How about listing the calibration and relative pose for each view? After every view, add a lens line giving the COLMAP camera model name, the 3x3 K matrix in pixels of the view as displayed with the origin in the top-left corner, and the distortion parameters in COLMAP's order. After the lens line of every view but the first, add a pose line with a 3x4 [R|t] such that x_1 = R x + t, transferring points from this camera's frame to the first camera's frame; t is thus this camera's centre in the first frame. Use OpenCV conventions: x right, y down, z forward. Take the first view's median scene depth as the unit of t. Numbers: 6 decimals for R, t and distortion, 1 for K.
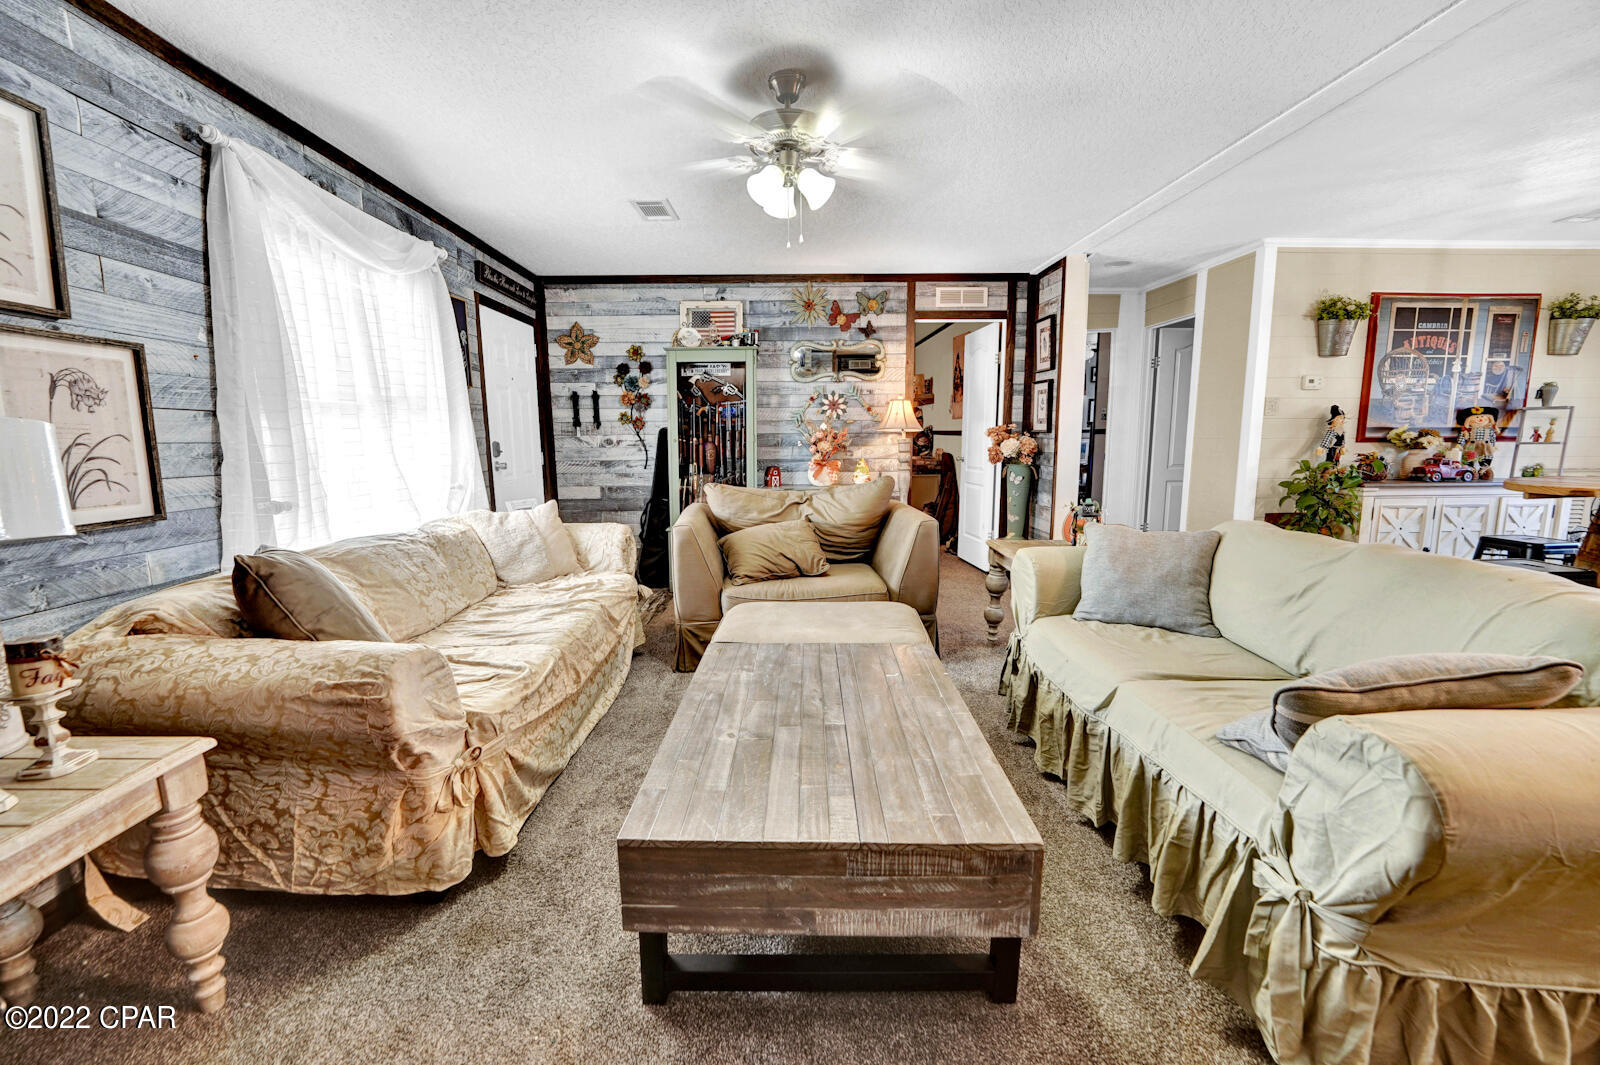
lens RADIAL K [[647.4, 0, 781.9], [0, 647.4, 533.5], [0, 0, 1]] dist [-0.025362, 0.001884]
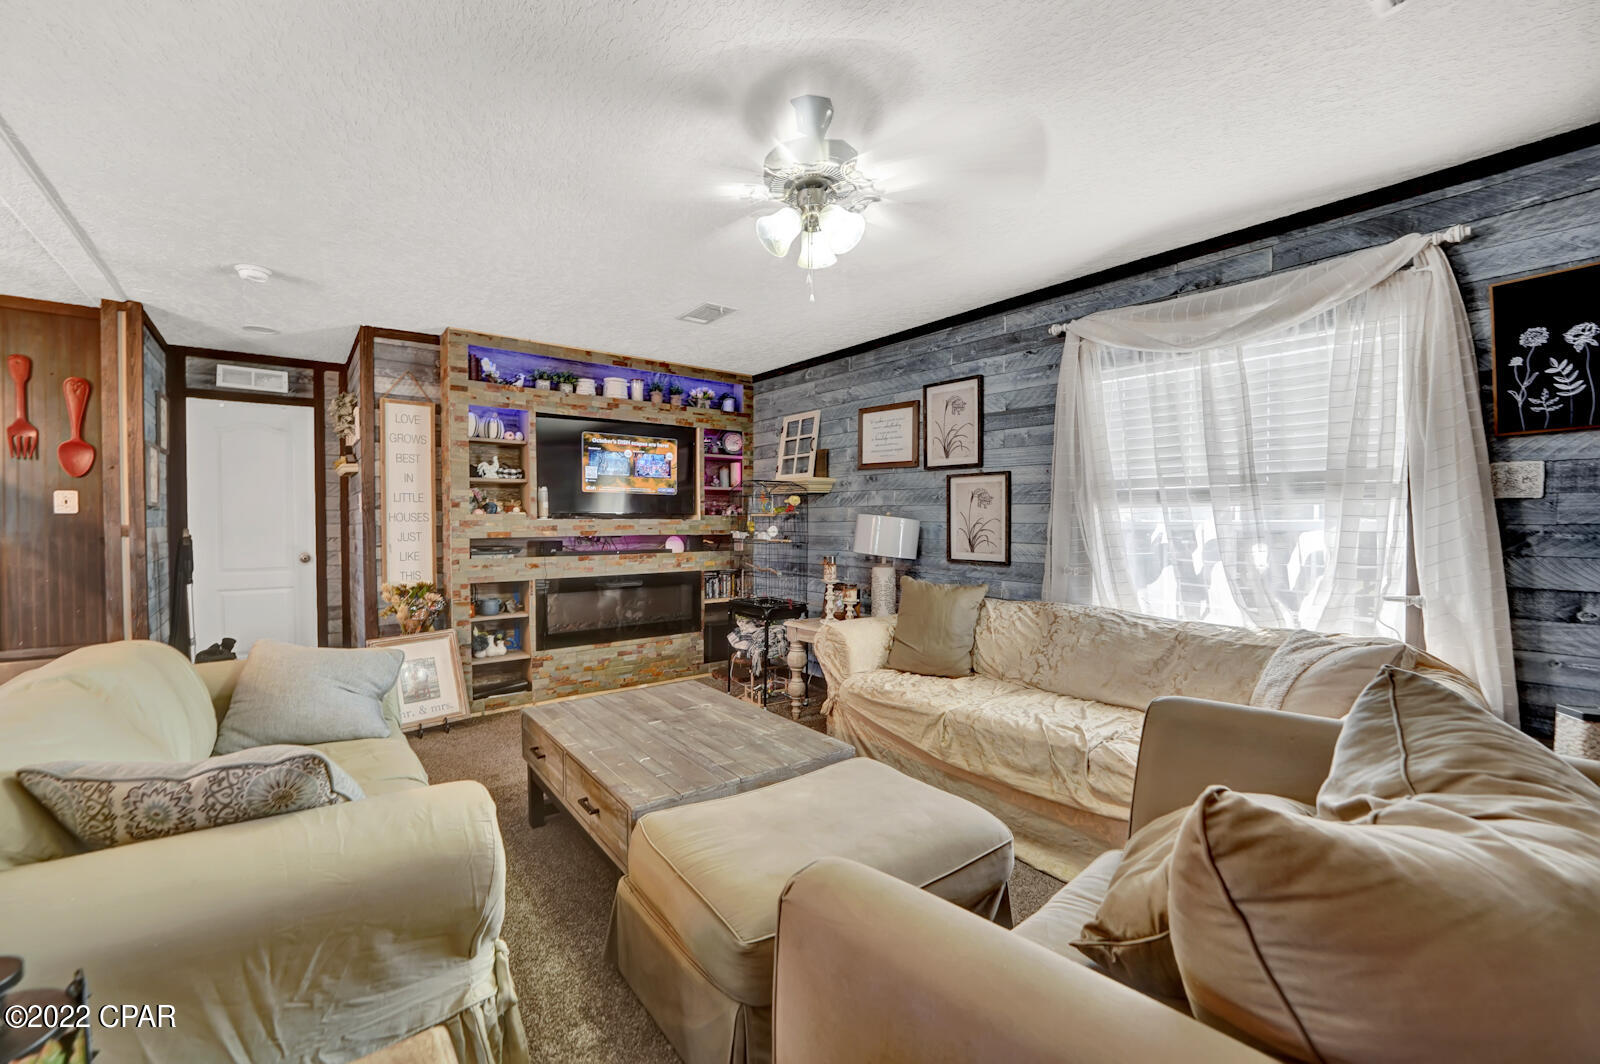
lens RADIAL K [[647.4, 0, 780.5], [0, 647.4, 529.3], [0, 0, 1]] dist [-0.025362, 0.001884]
pose [[-0.785380, 0.023408, -0.618571, 0.305856], [-0.082332, 0.986456, 0.141864, -0.149153], [0.613514, 0.162346, -0.772816, 0.905259]]
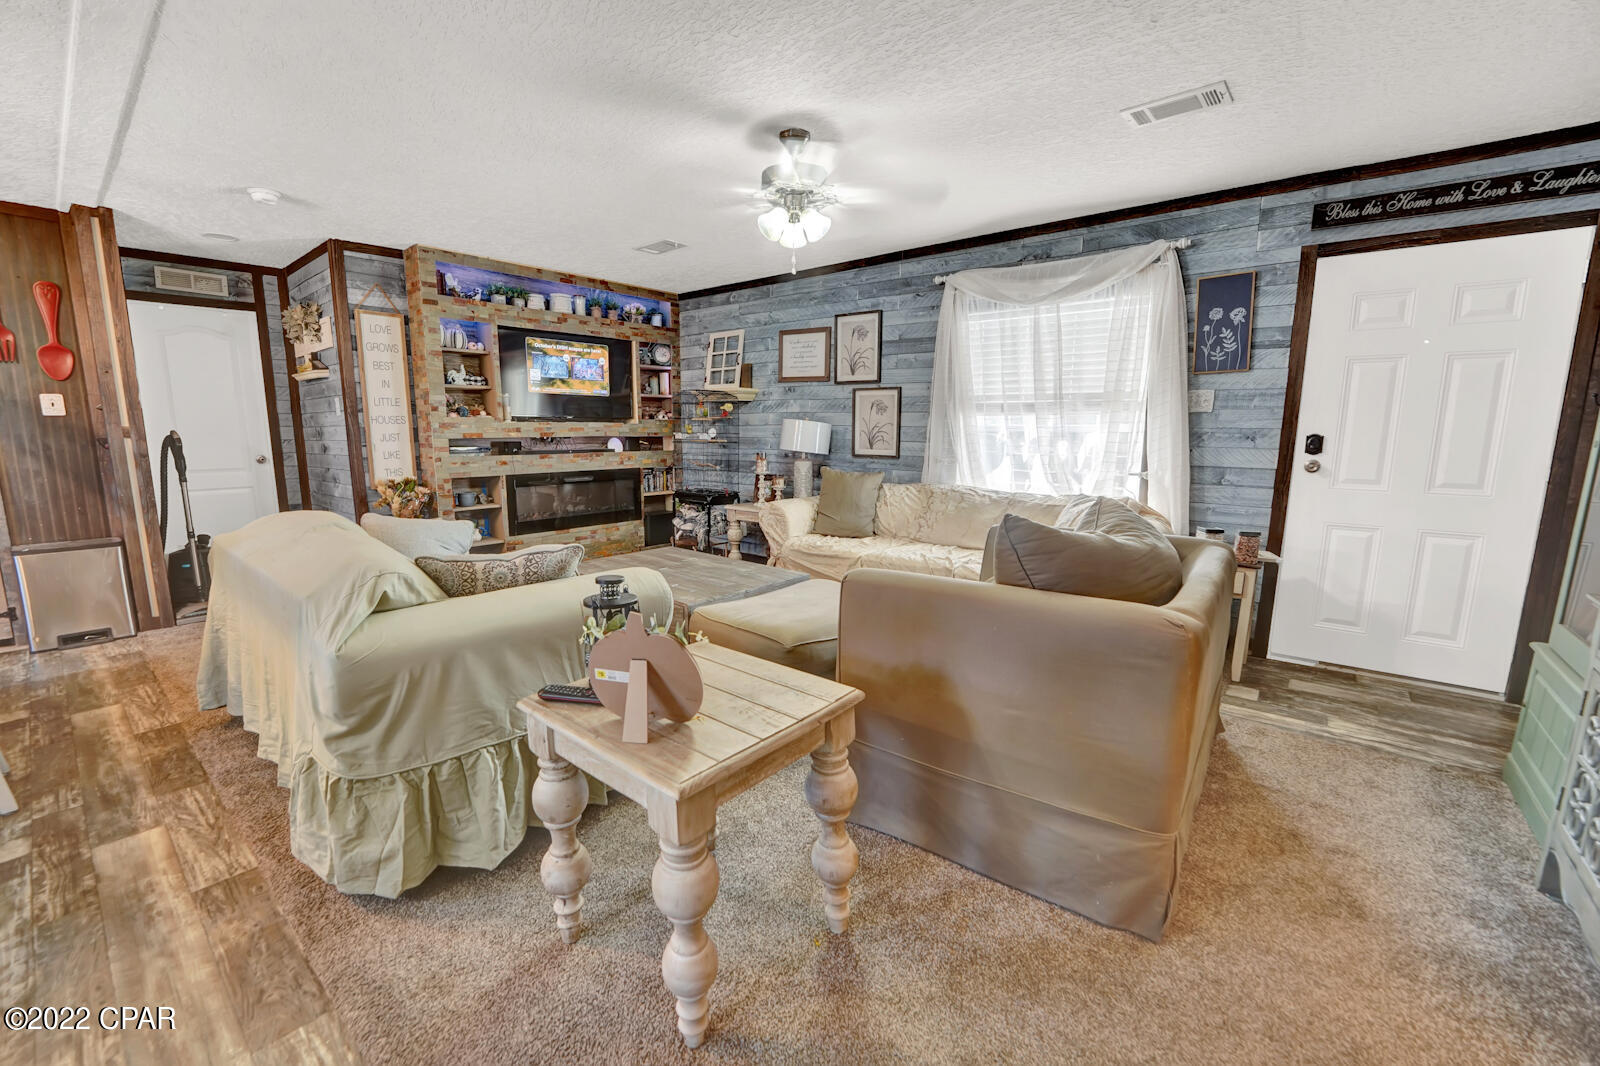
lens RADIAL K [[649.5, 0, 783.1], [0, 649.5, 531.9], [0, 0, 1]] dist [-0.027502, 0.002074]
pose [[-0.645730, 0.132877, -0.751916, 0.551667], [-0.110808, 0.958010, 0.264457, -0.162366], [0.755483, 0.254086, -0.603892, 1.010350]]
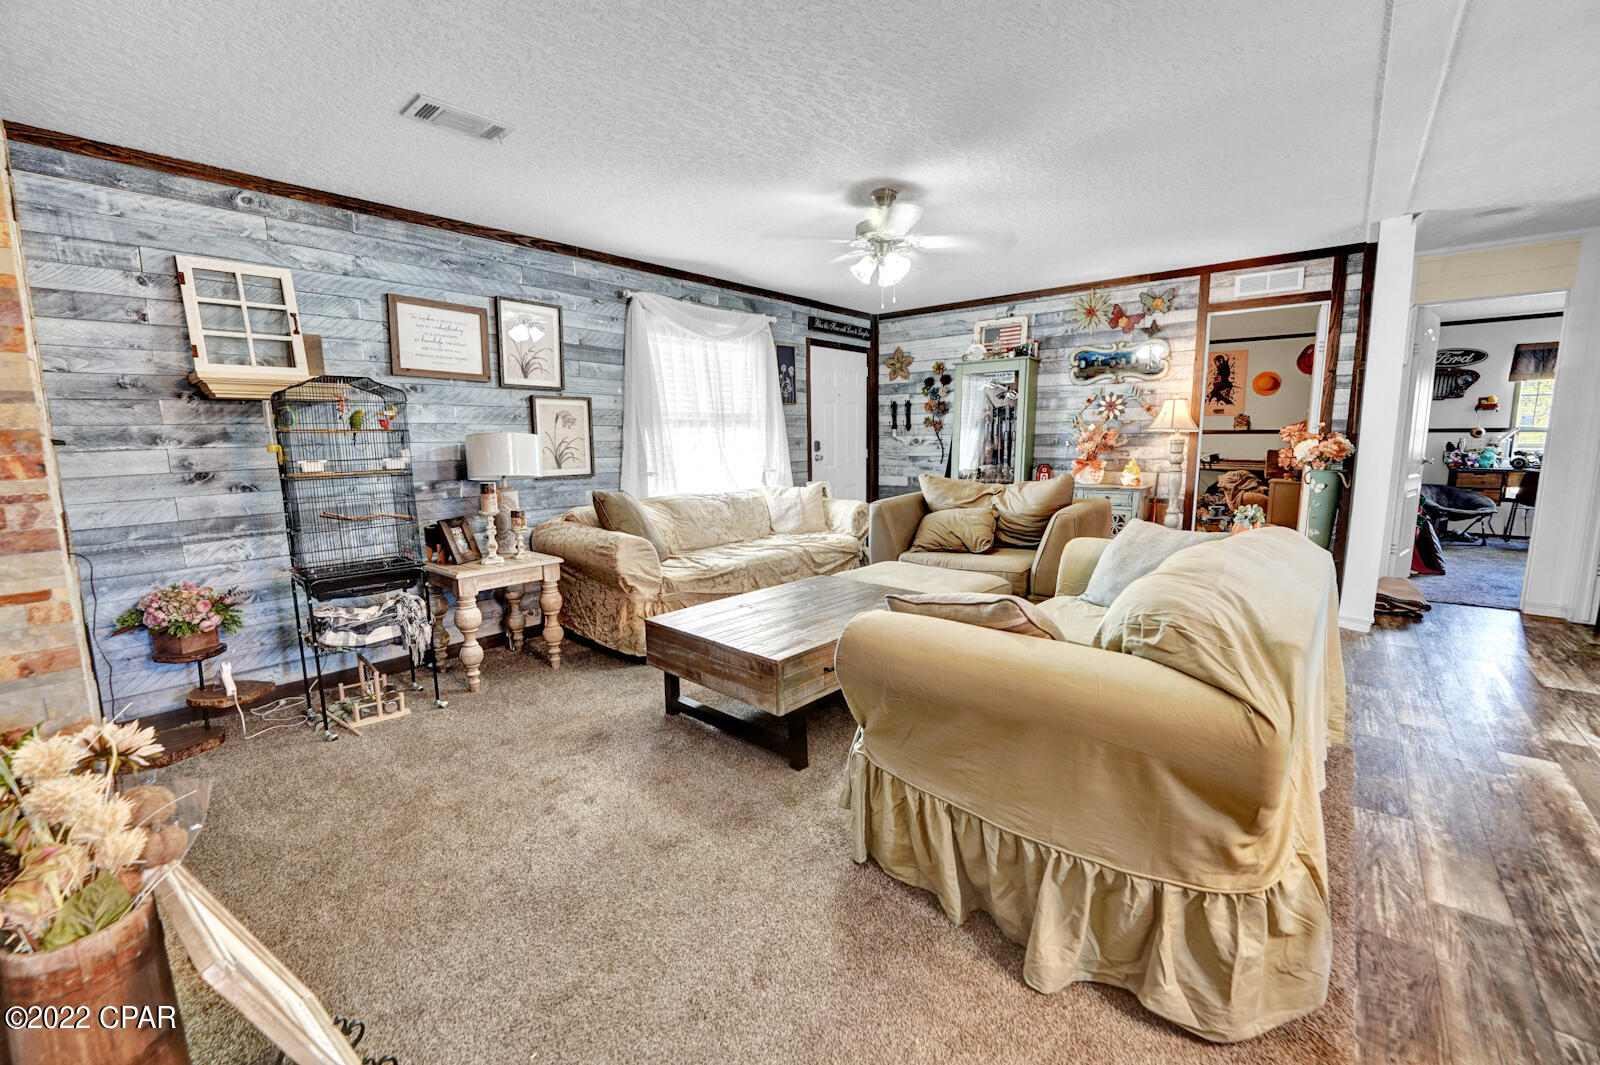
lens RADIAL K [[647.4, 0, 790.4], [0, 647.4, 532.0], [0, 0, 1]] dist [-0.025362, 0.001884]
pose [[0.754488, 0.093149, -0.649670, 0.459070], [-0.092605, 0.995083, 0.035127, 0.013241], [0.649747, 0.033660, 0.759405, -0.116947]]
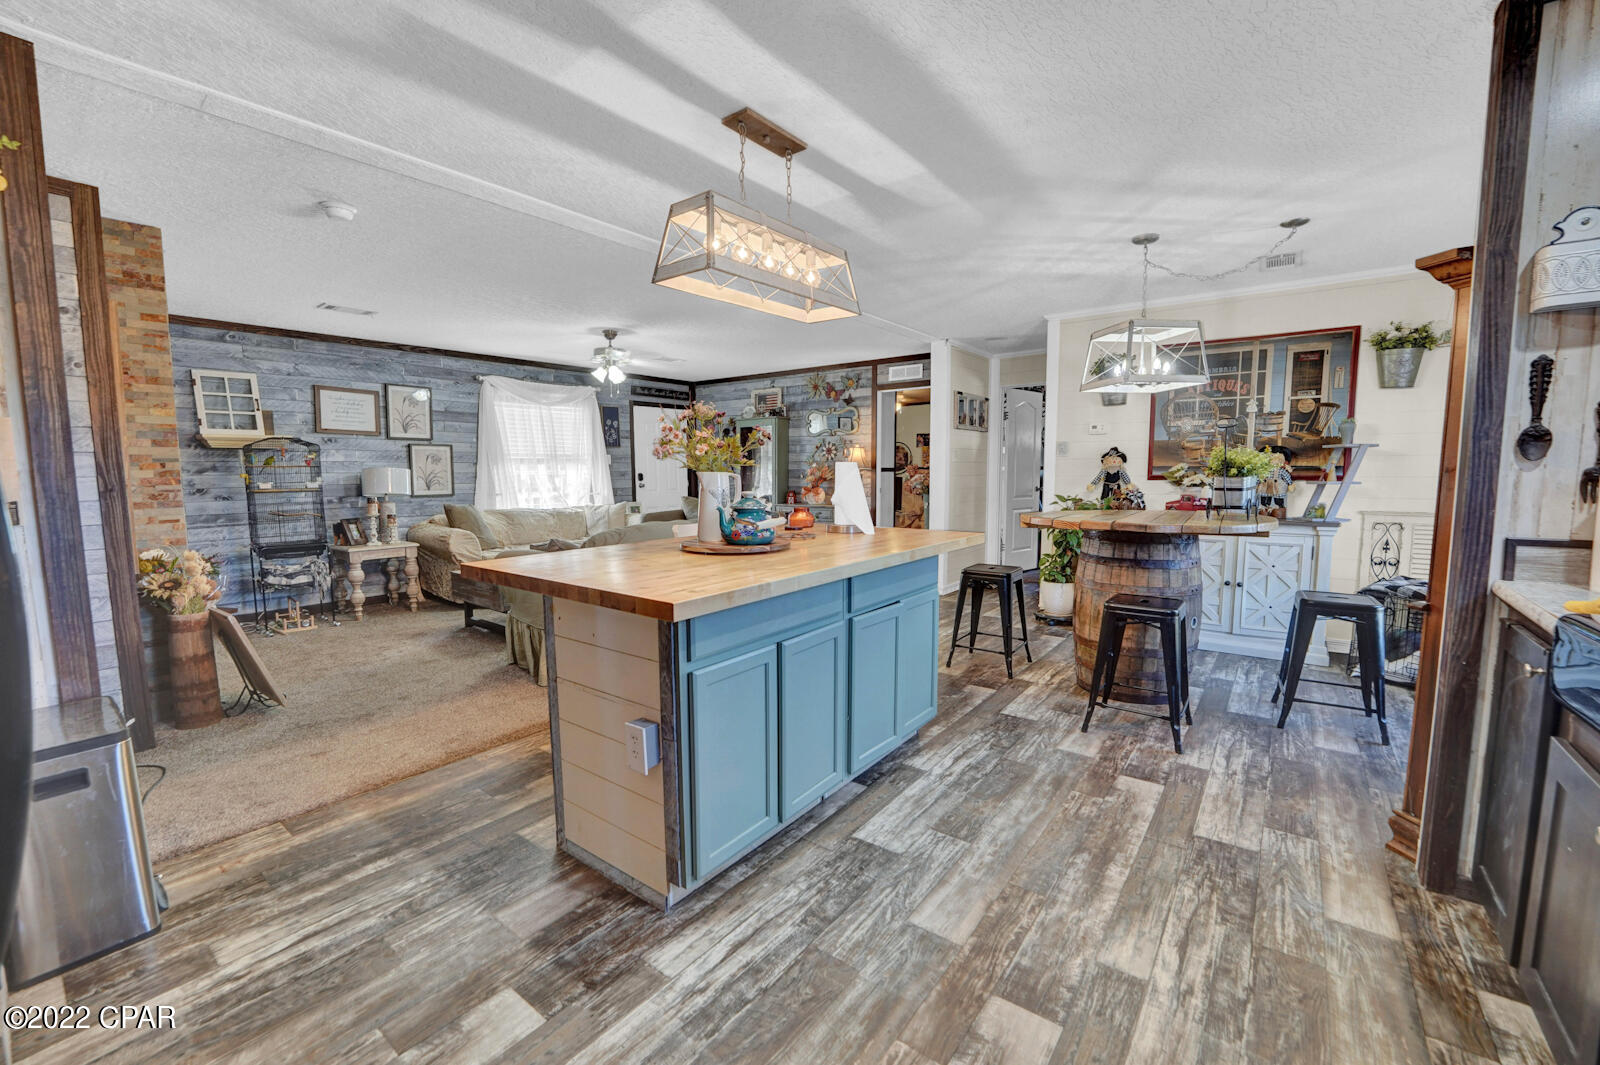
lens RADIAL K [[647.4, 0, 787.6], [0, 647.4, 533.4], [0, 0, 1]] dist [-0.025362, 0.001884]
pose [[0.784387, 0.065640, -0.616789, 1.143624], [-0.095411, 0.995319, -0.015413, 0.027878], [0.612889, 0.070938, 0.786978, -0.267870]]
